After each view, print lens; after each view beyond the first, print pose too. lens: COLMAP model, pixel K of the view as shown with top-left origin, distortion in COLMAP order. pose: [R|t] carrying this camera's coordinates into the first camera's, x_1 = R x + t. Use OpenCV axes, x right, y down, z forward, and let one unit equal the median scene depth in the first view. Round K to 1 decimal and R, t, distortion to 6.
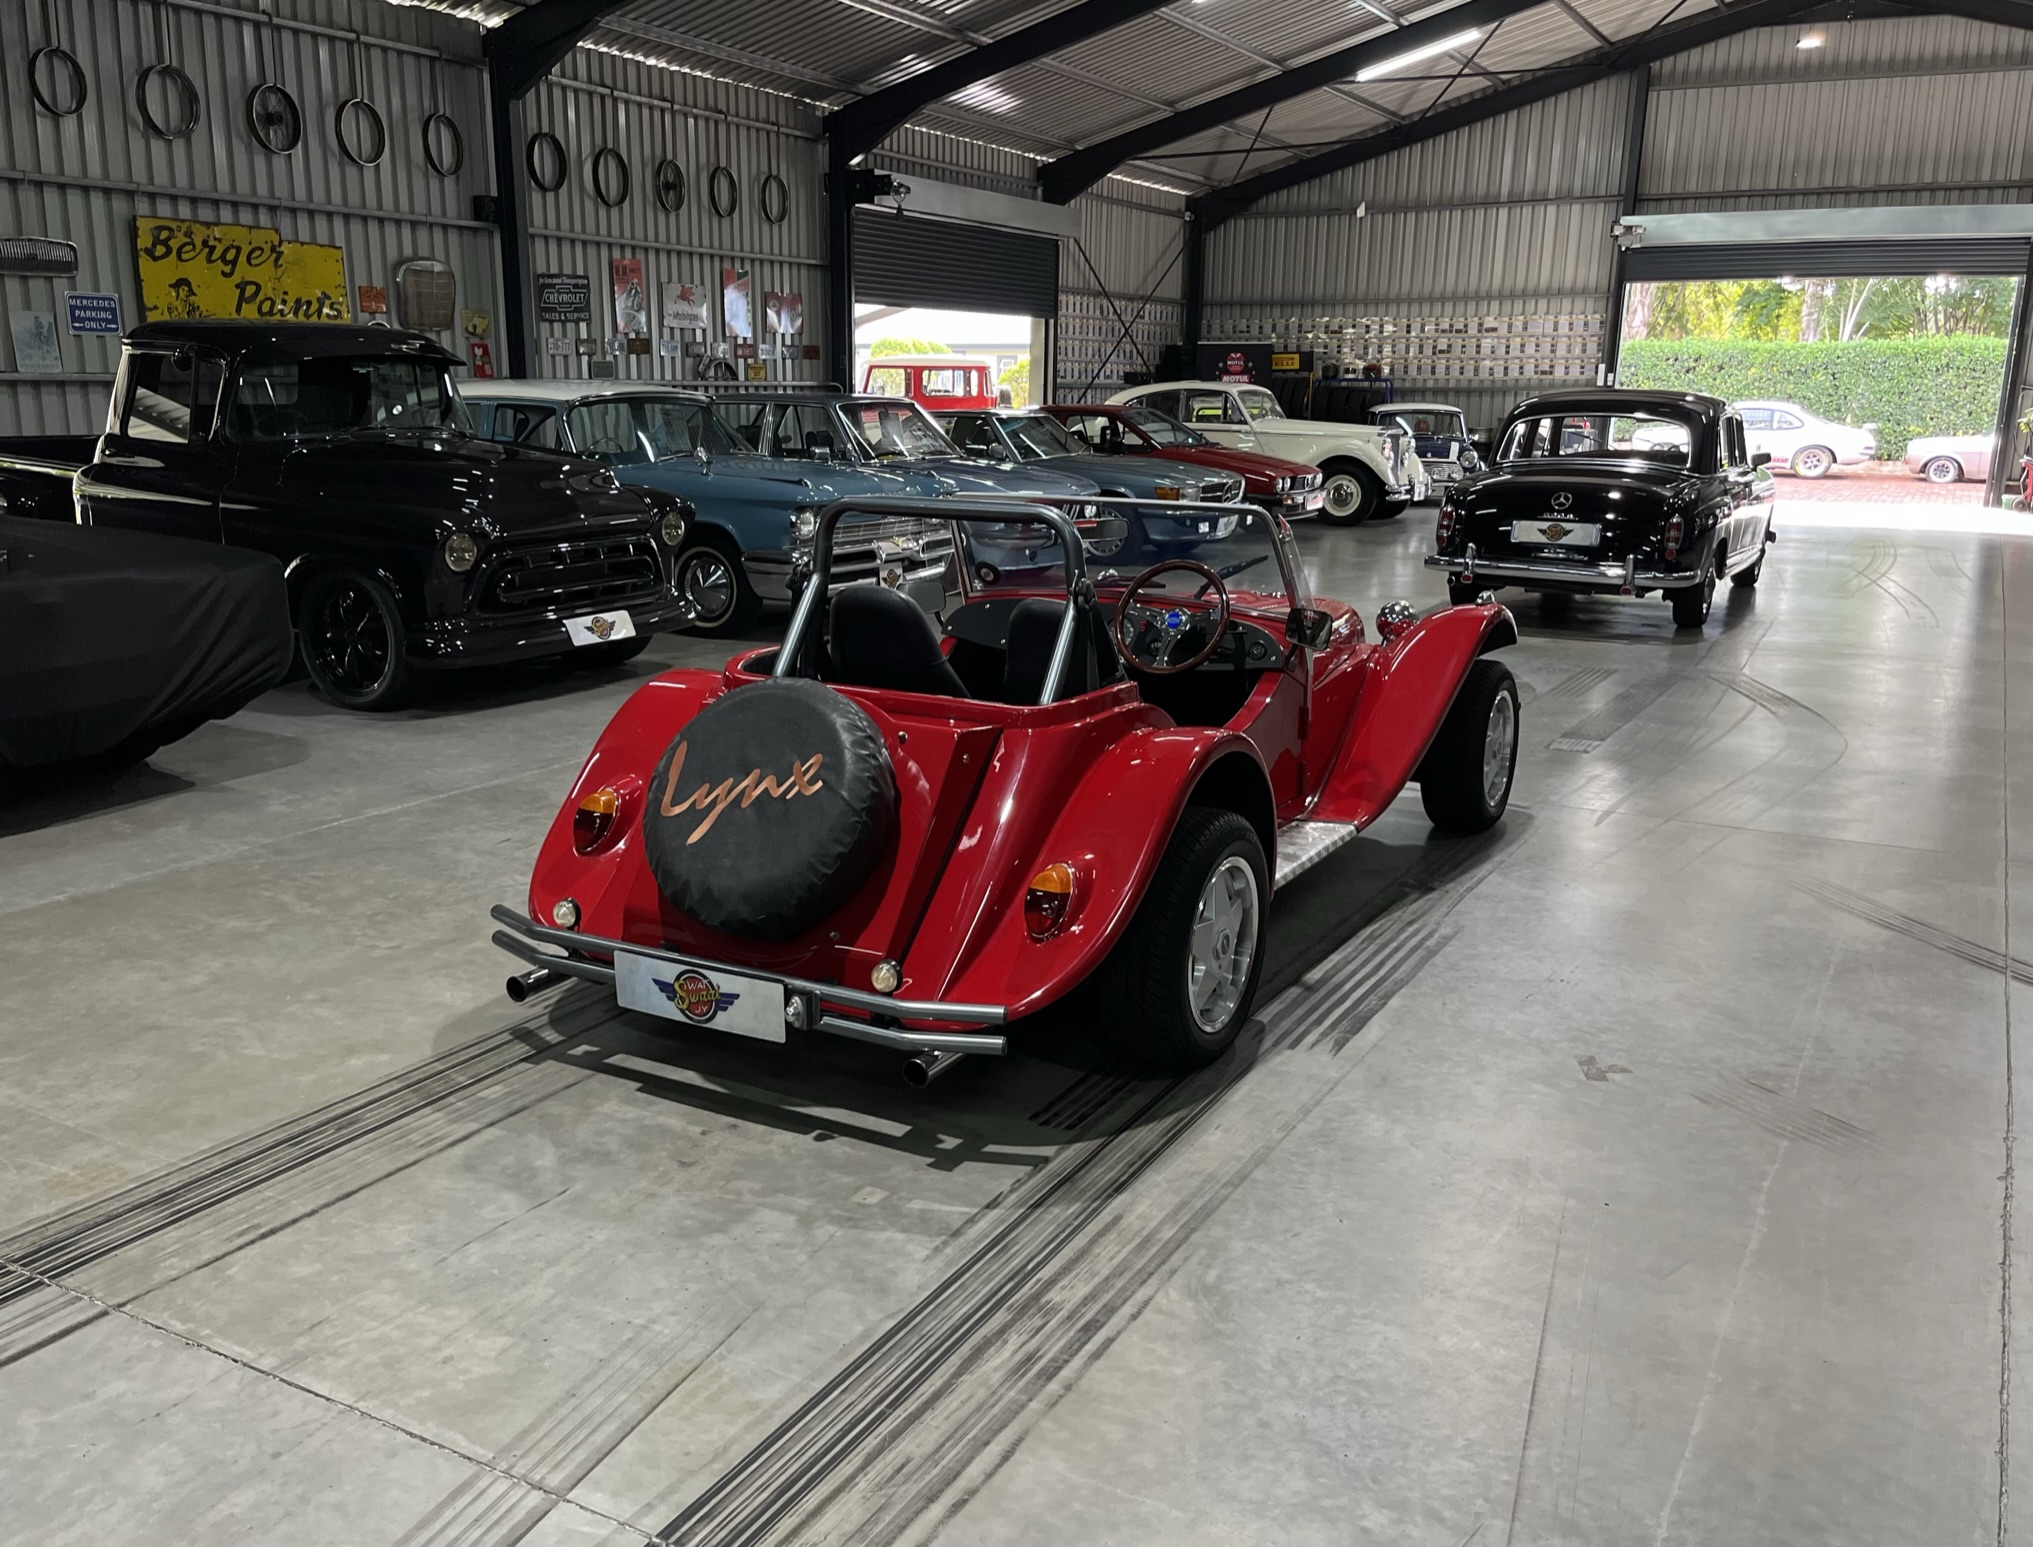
lens RADIAL K [[1672.0, 0, 987.0], [0, 1672.0, 836.0], [0, 0, 1]] dist [0.046692, -0.042829]
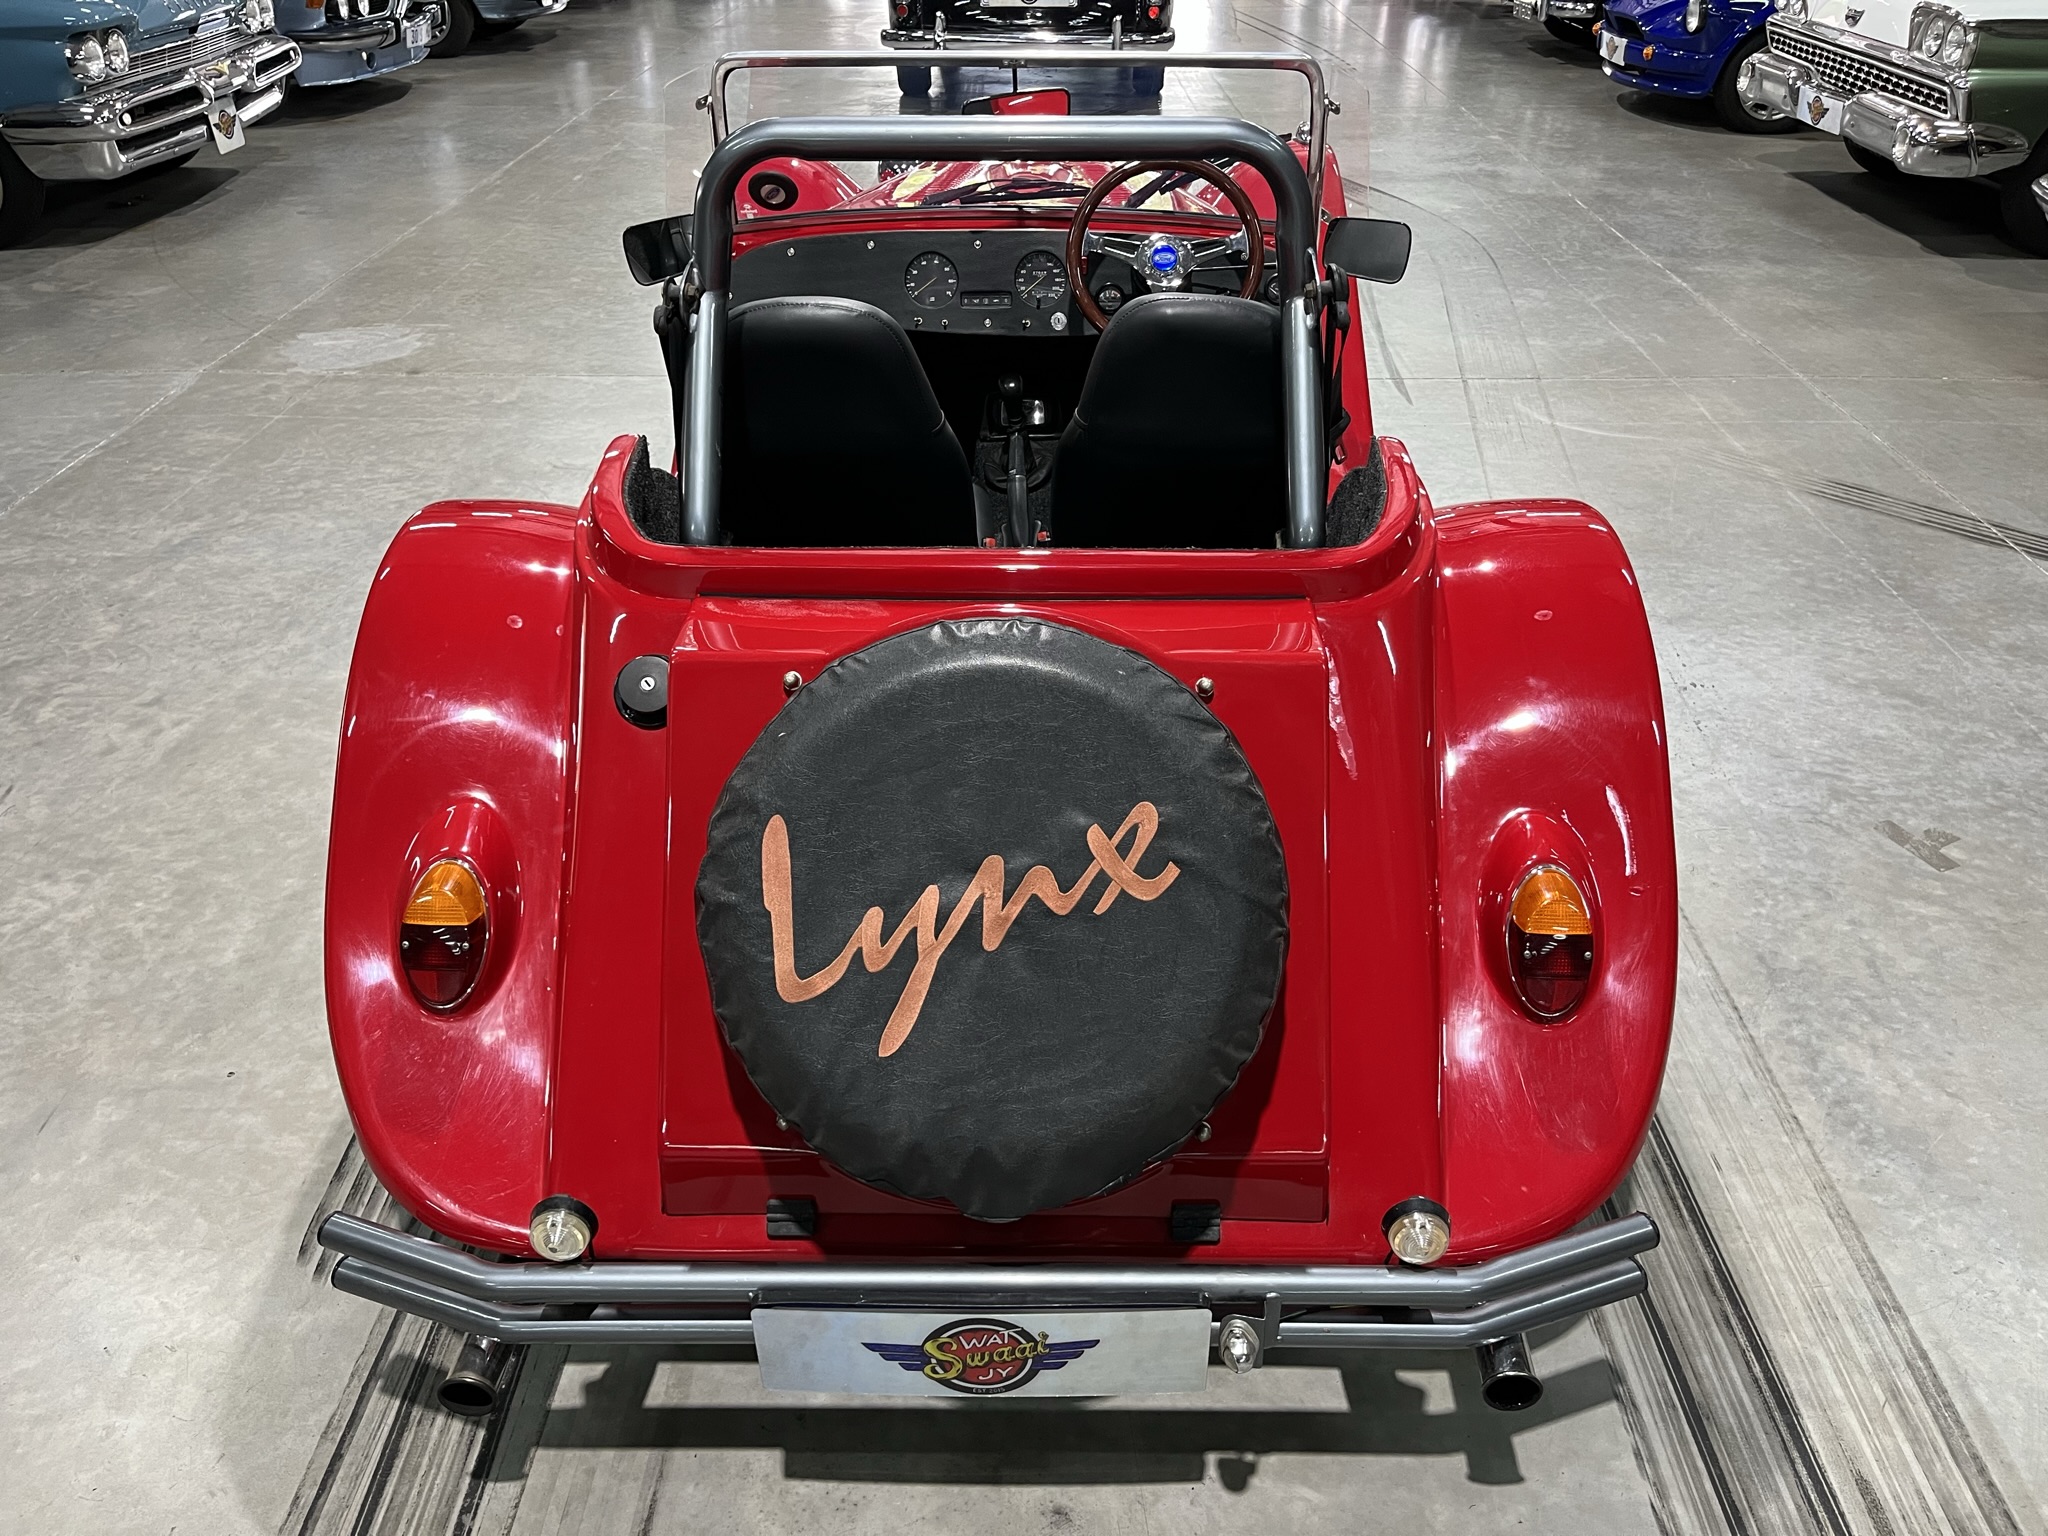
lens RADIAL K [[1531.5, 0, 1024.0], [0, 1531.5, 768.0], [0, 0, 1]] dist [0.085418, -0.123046]
pose [[0.876770, -0.267585, 0.399591, -0.194061], [0.137994, 0.935948, 0.323973, -0.130547], [-0.460687, -0.228908, 0.857536, 0.439163]]
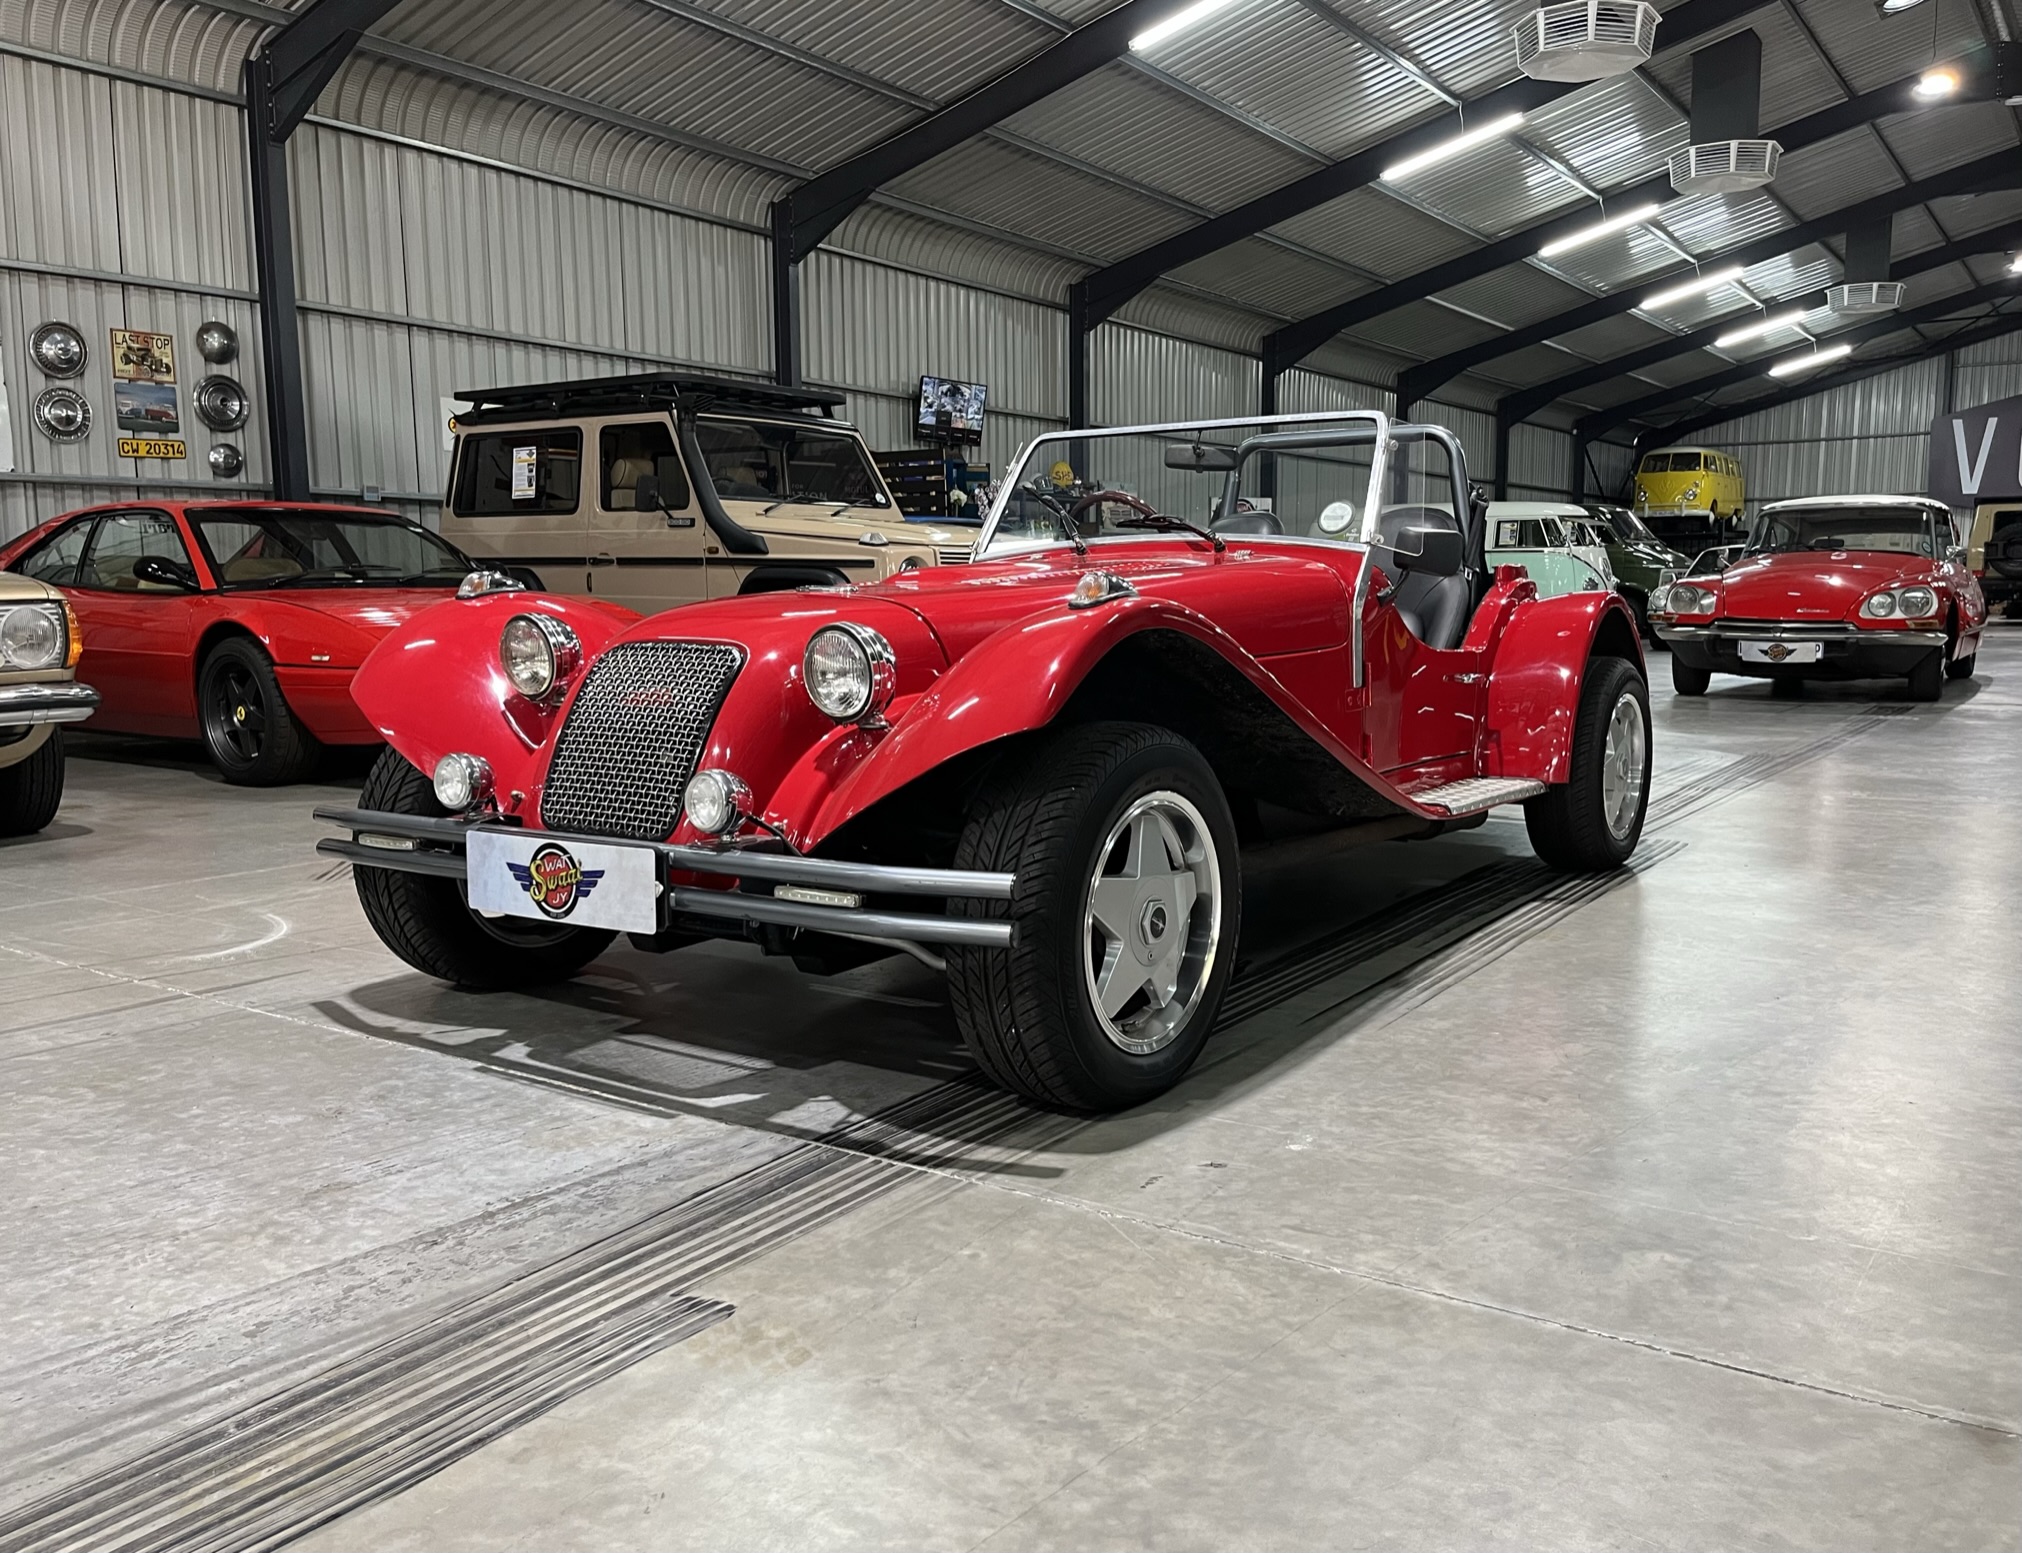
lens RADIAL K [[1631.9, 0, 1072.1], [0, 1631.9, 808.1], [0, 0, 1]] dist [0.088698, -0.126821]
pose [[-0.997792, -0.015116, 0.064669, 0.068033], [0.011209, 0.921453, 0.388329, -0.321178], [-0.065459, 0.388197, -0.919249, 1.717514]]
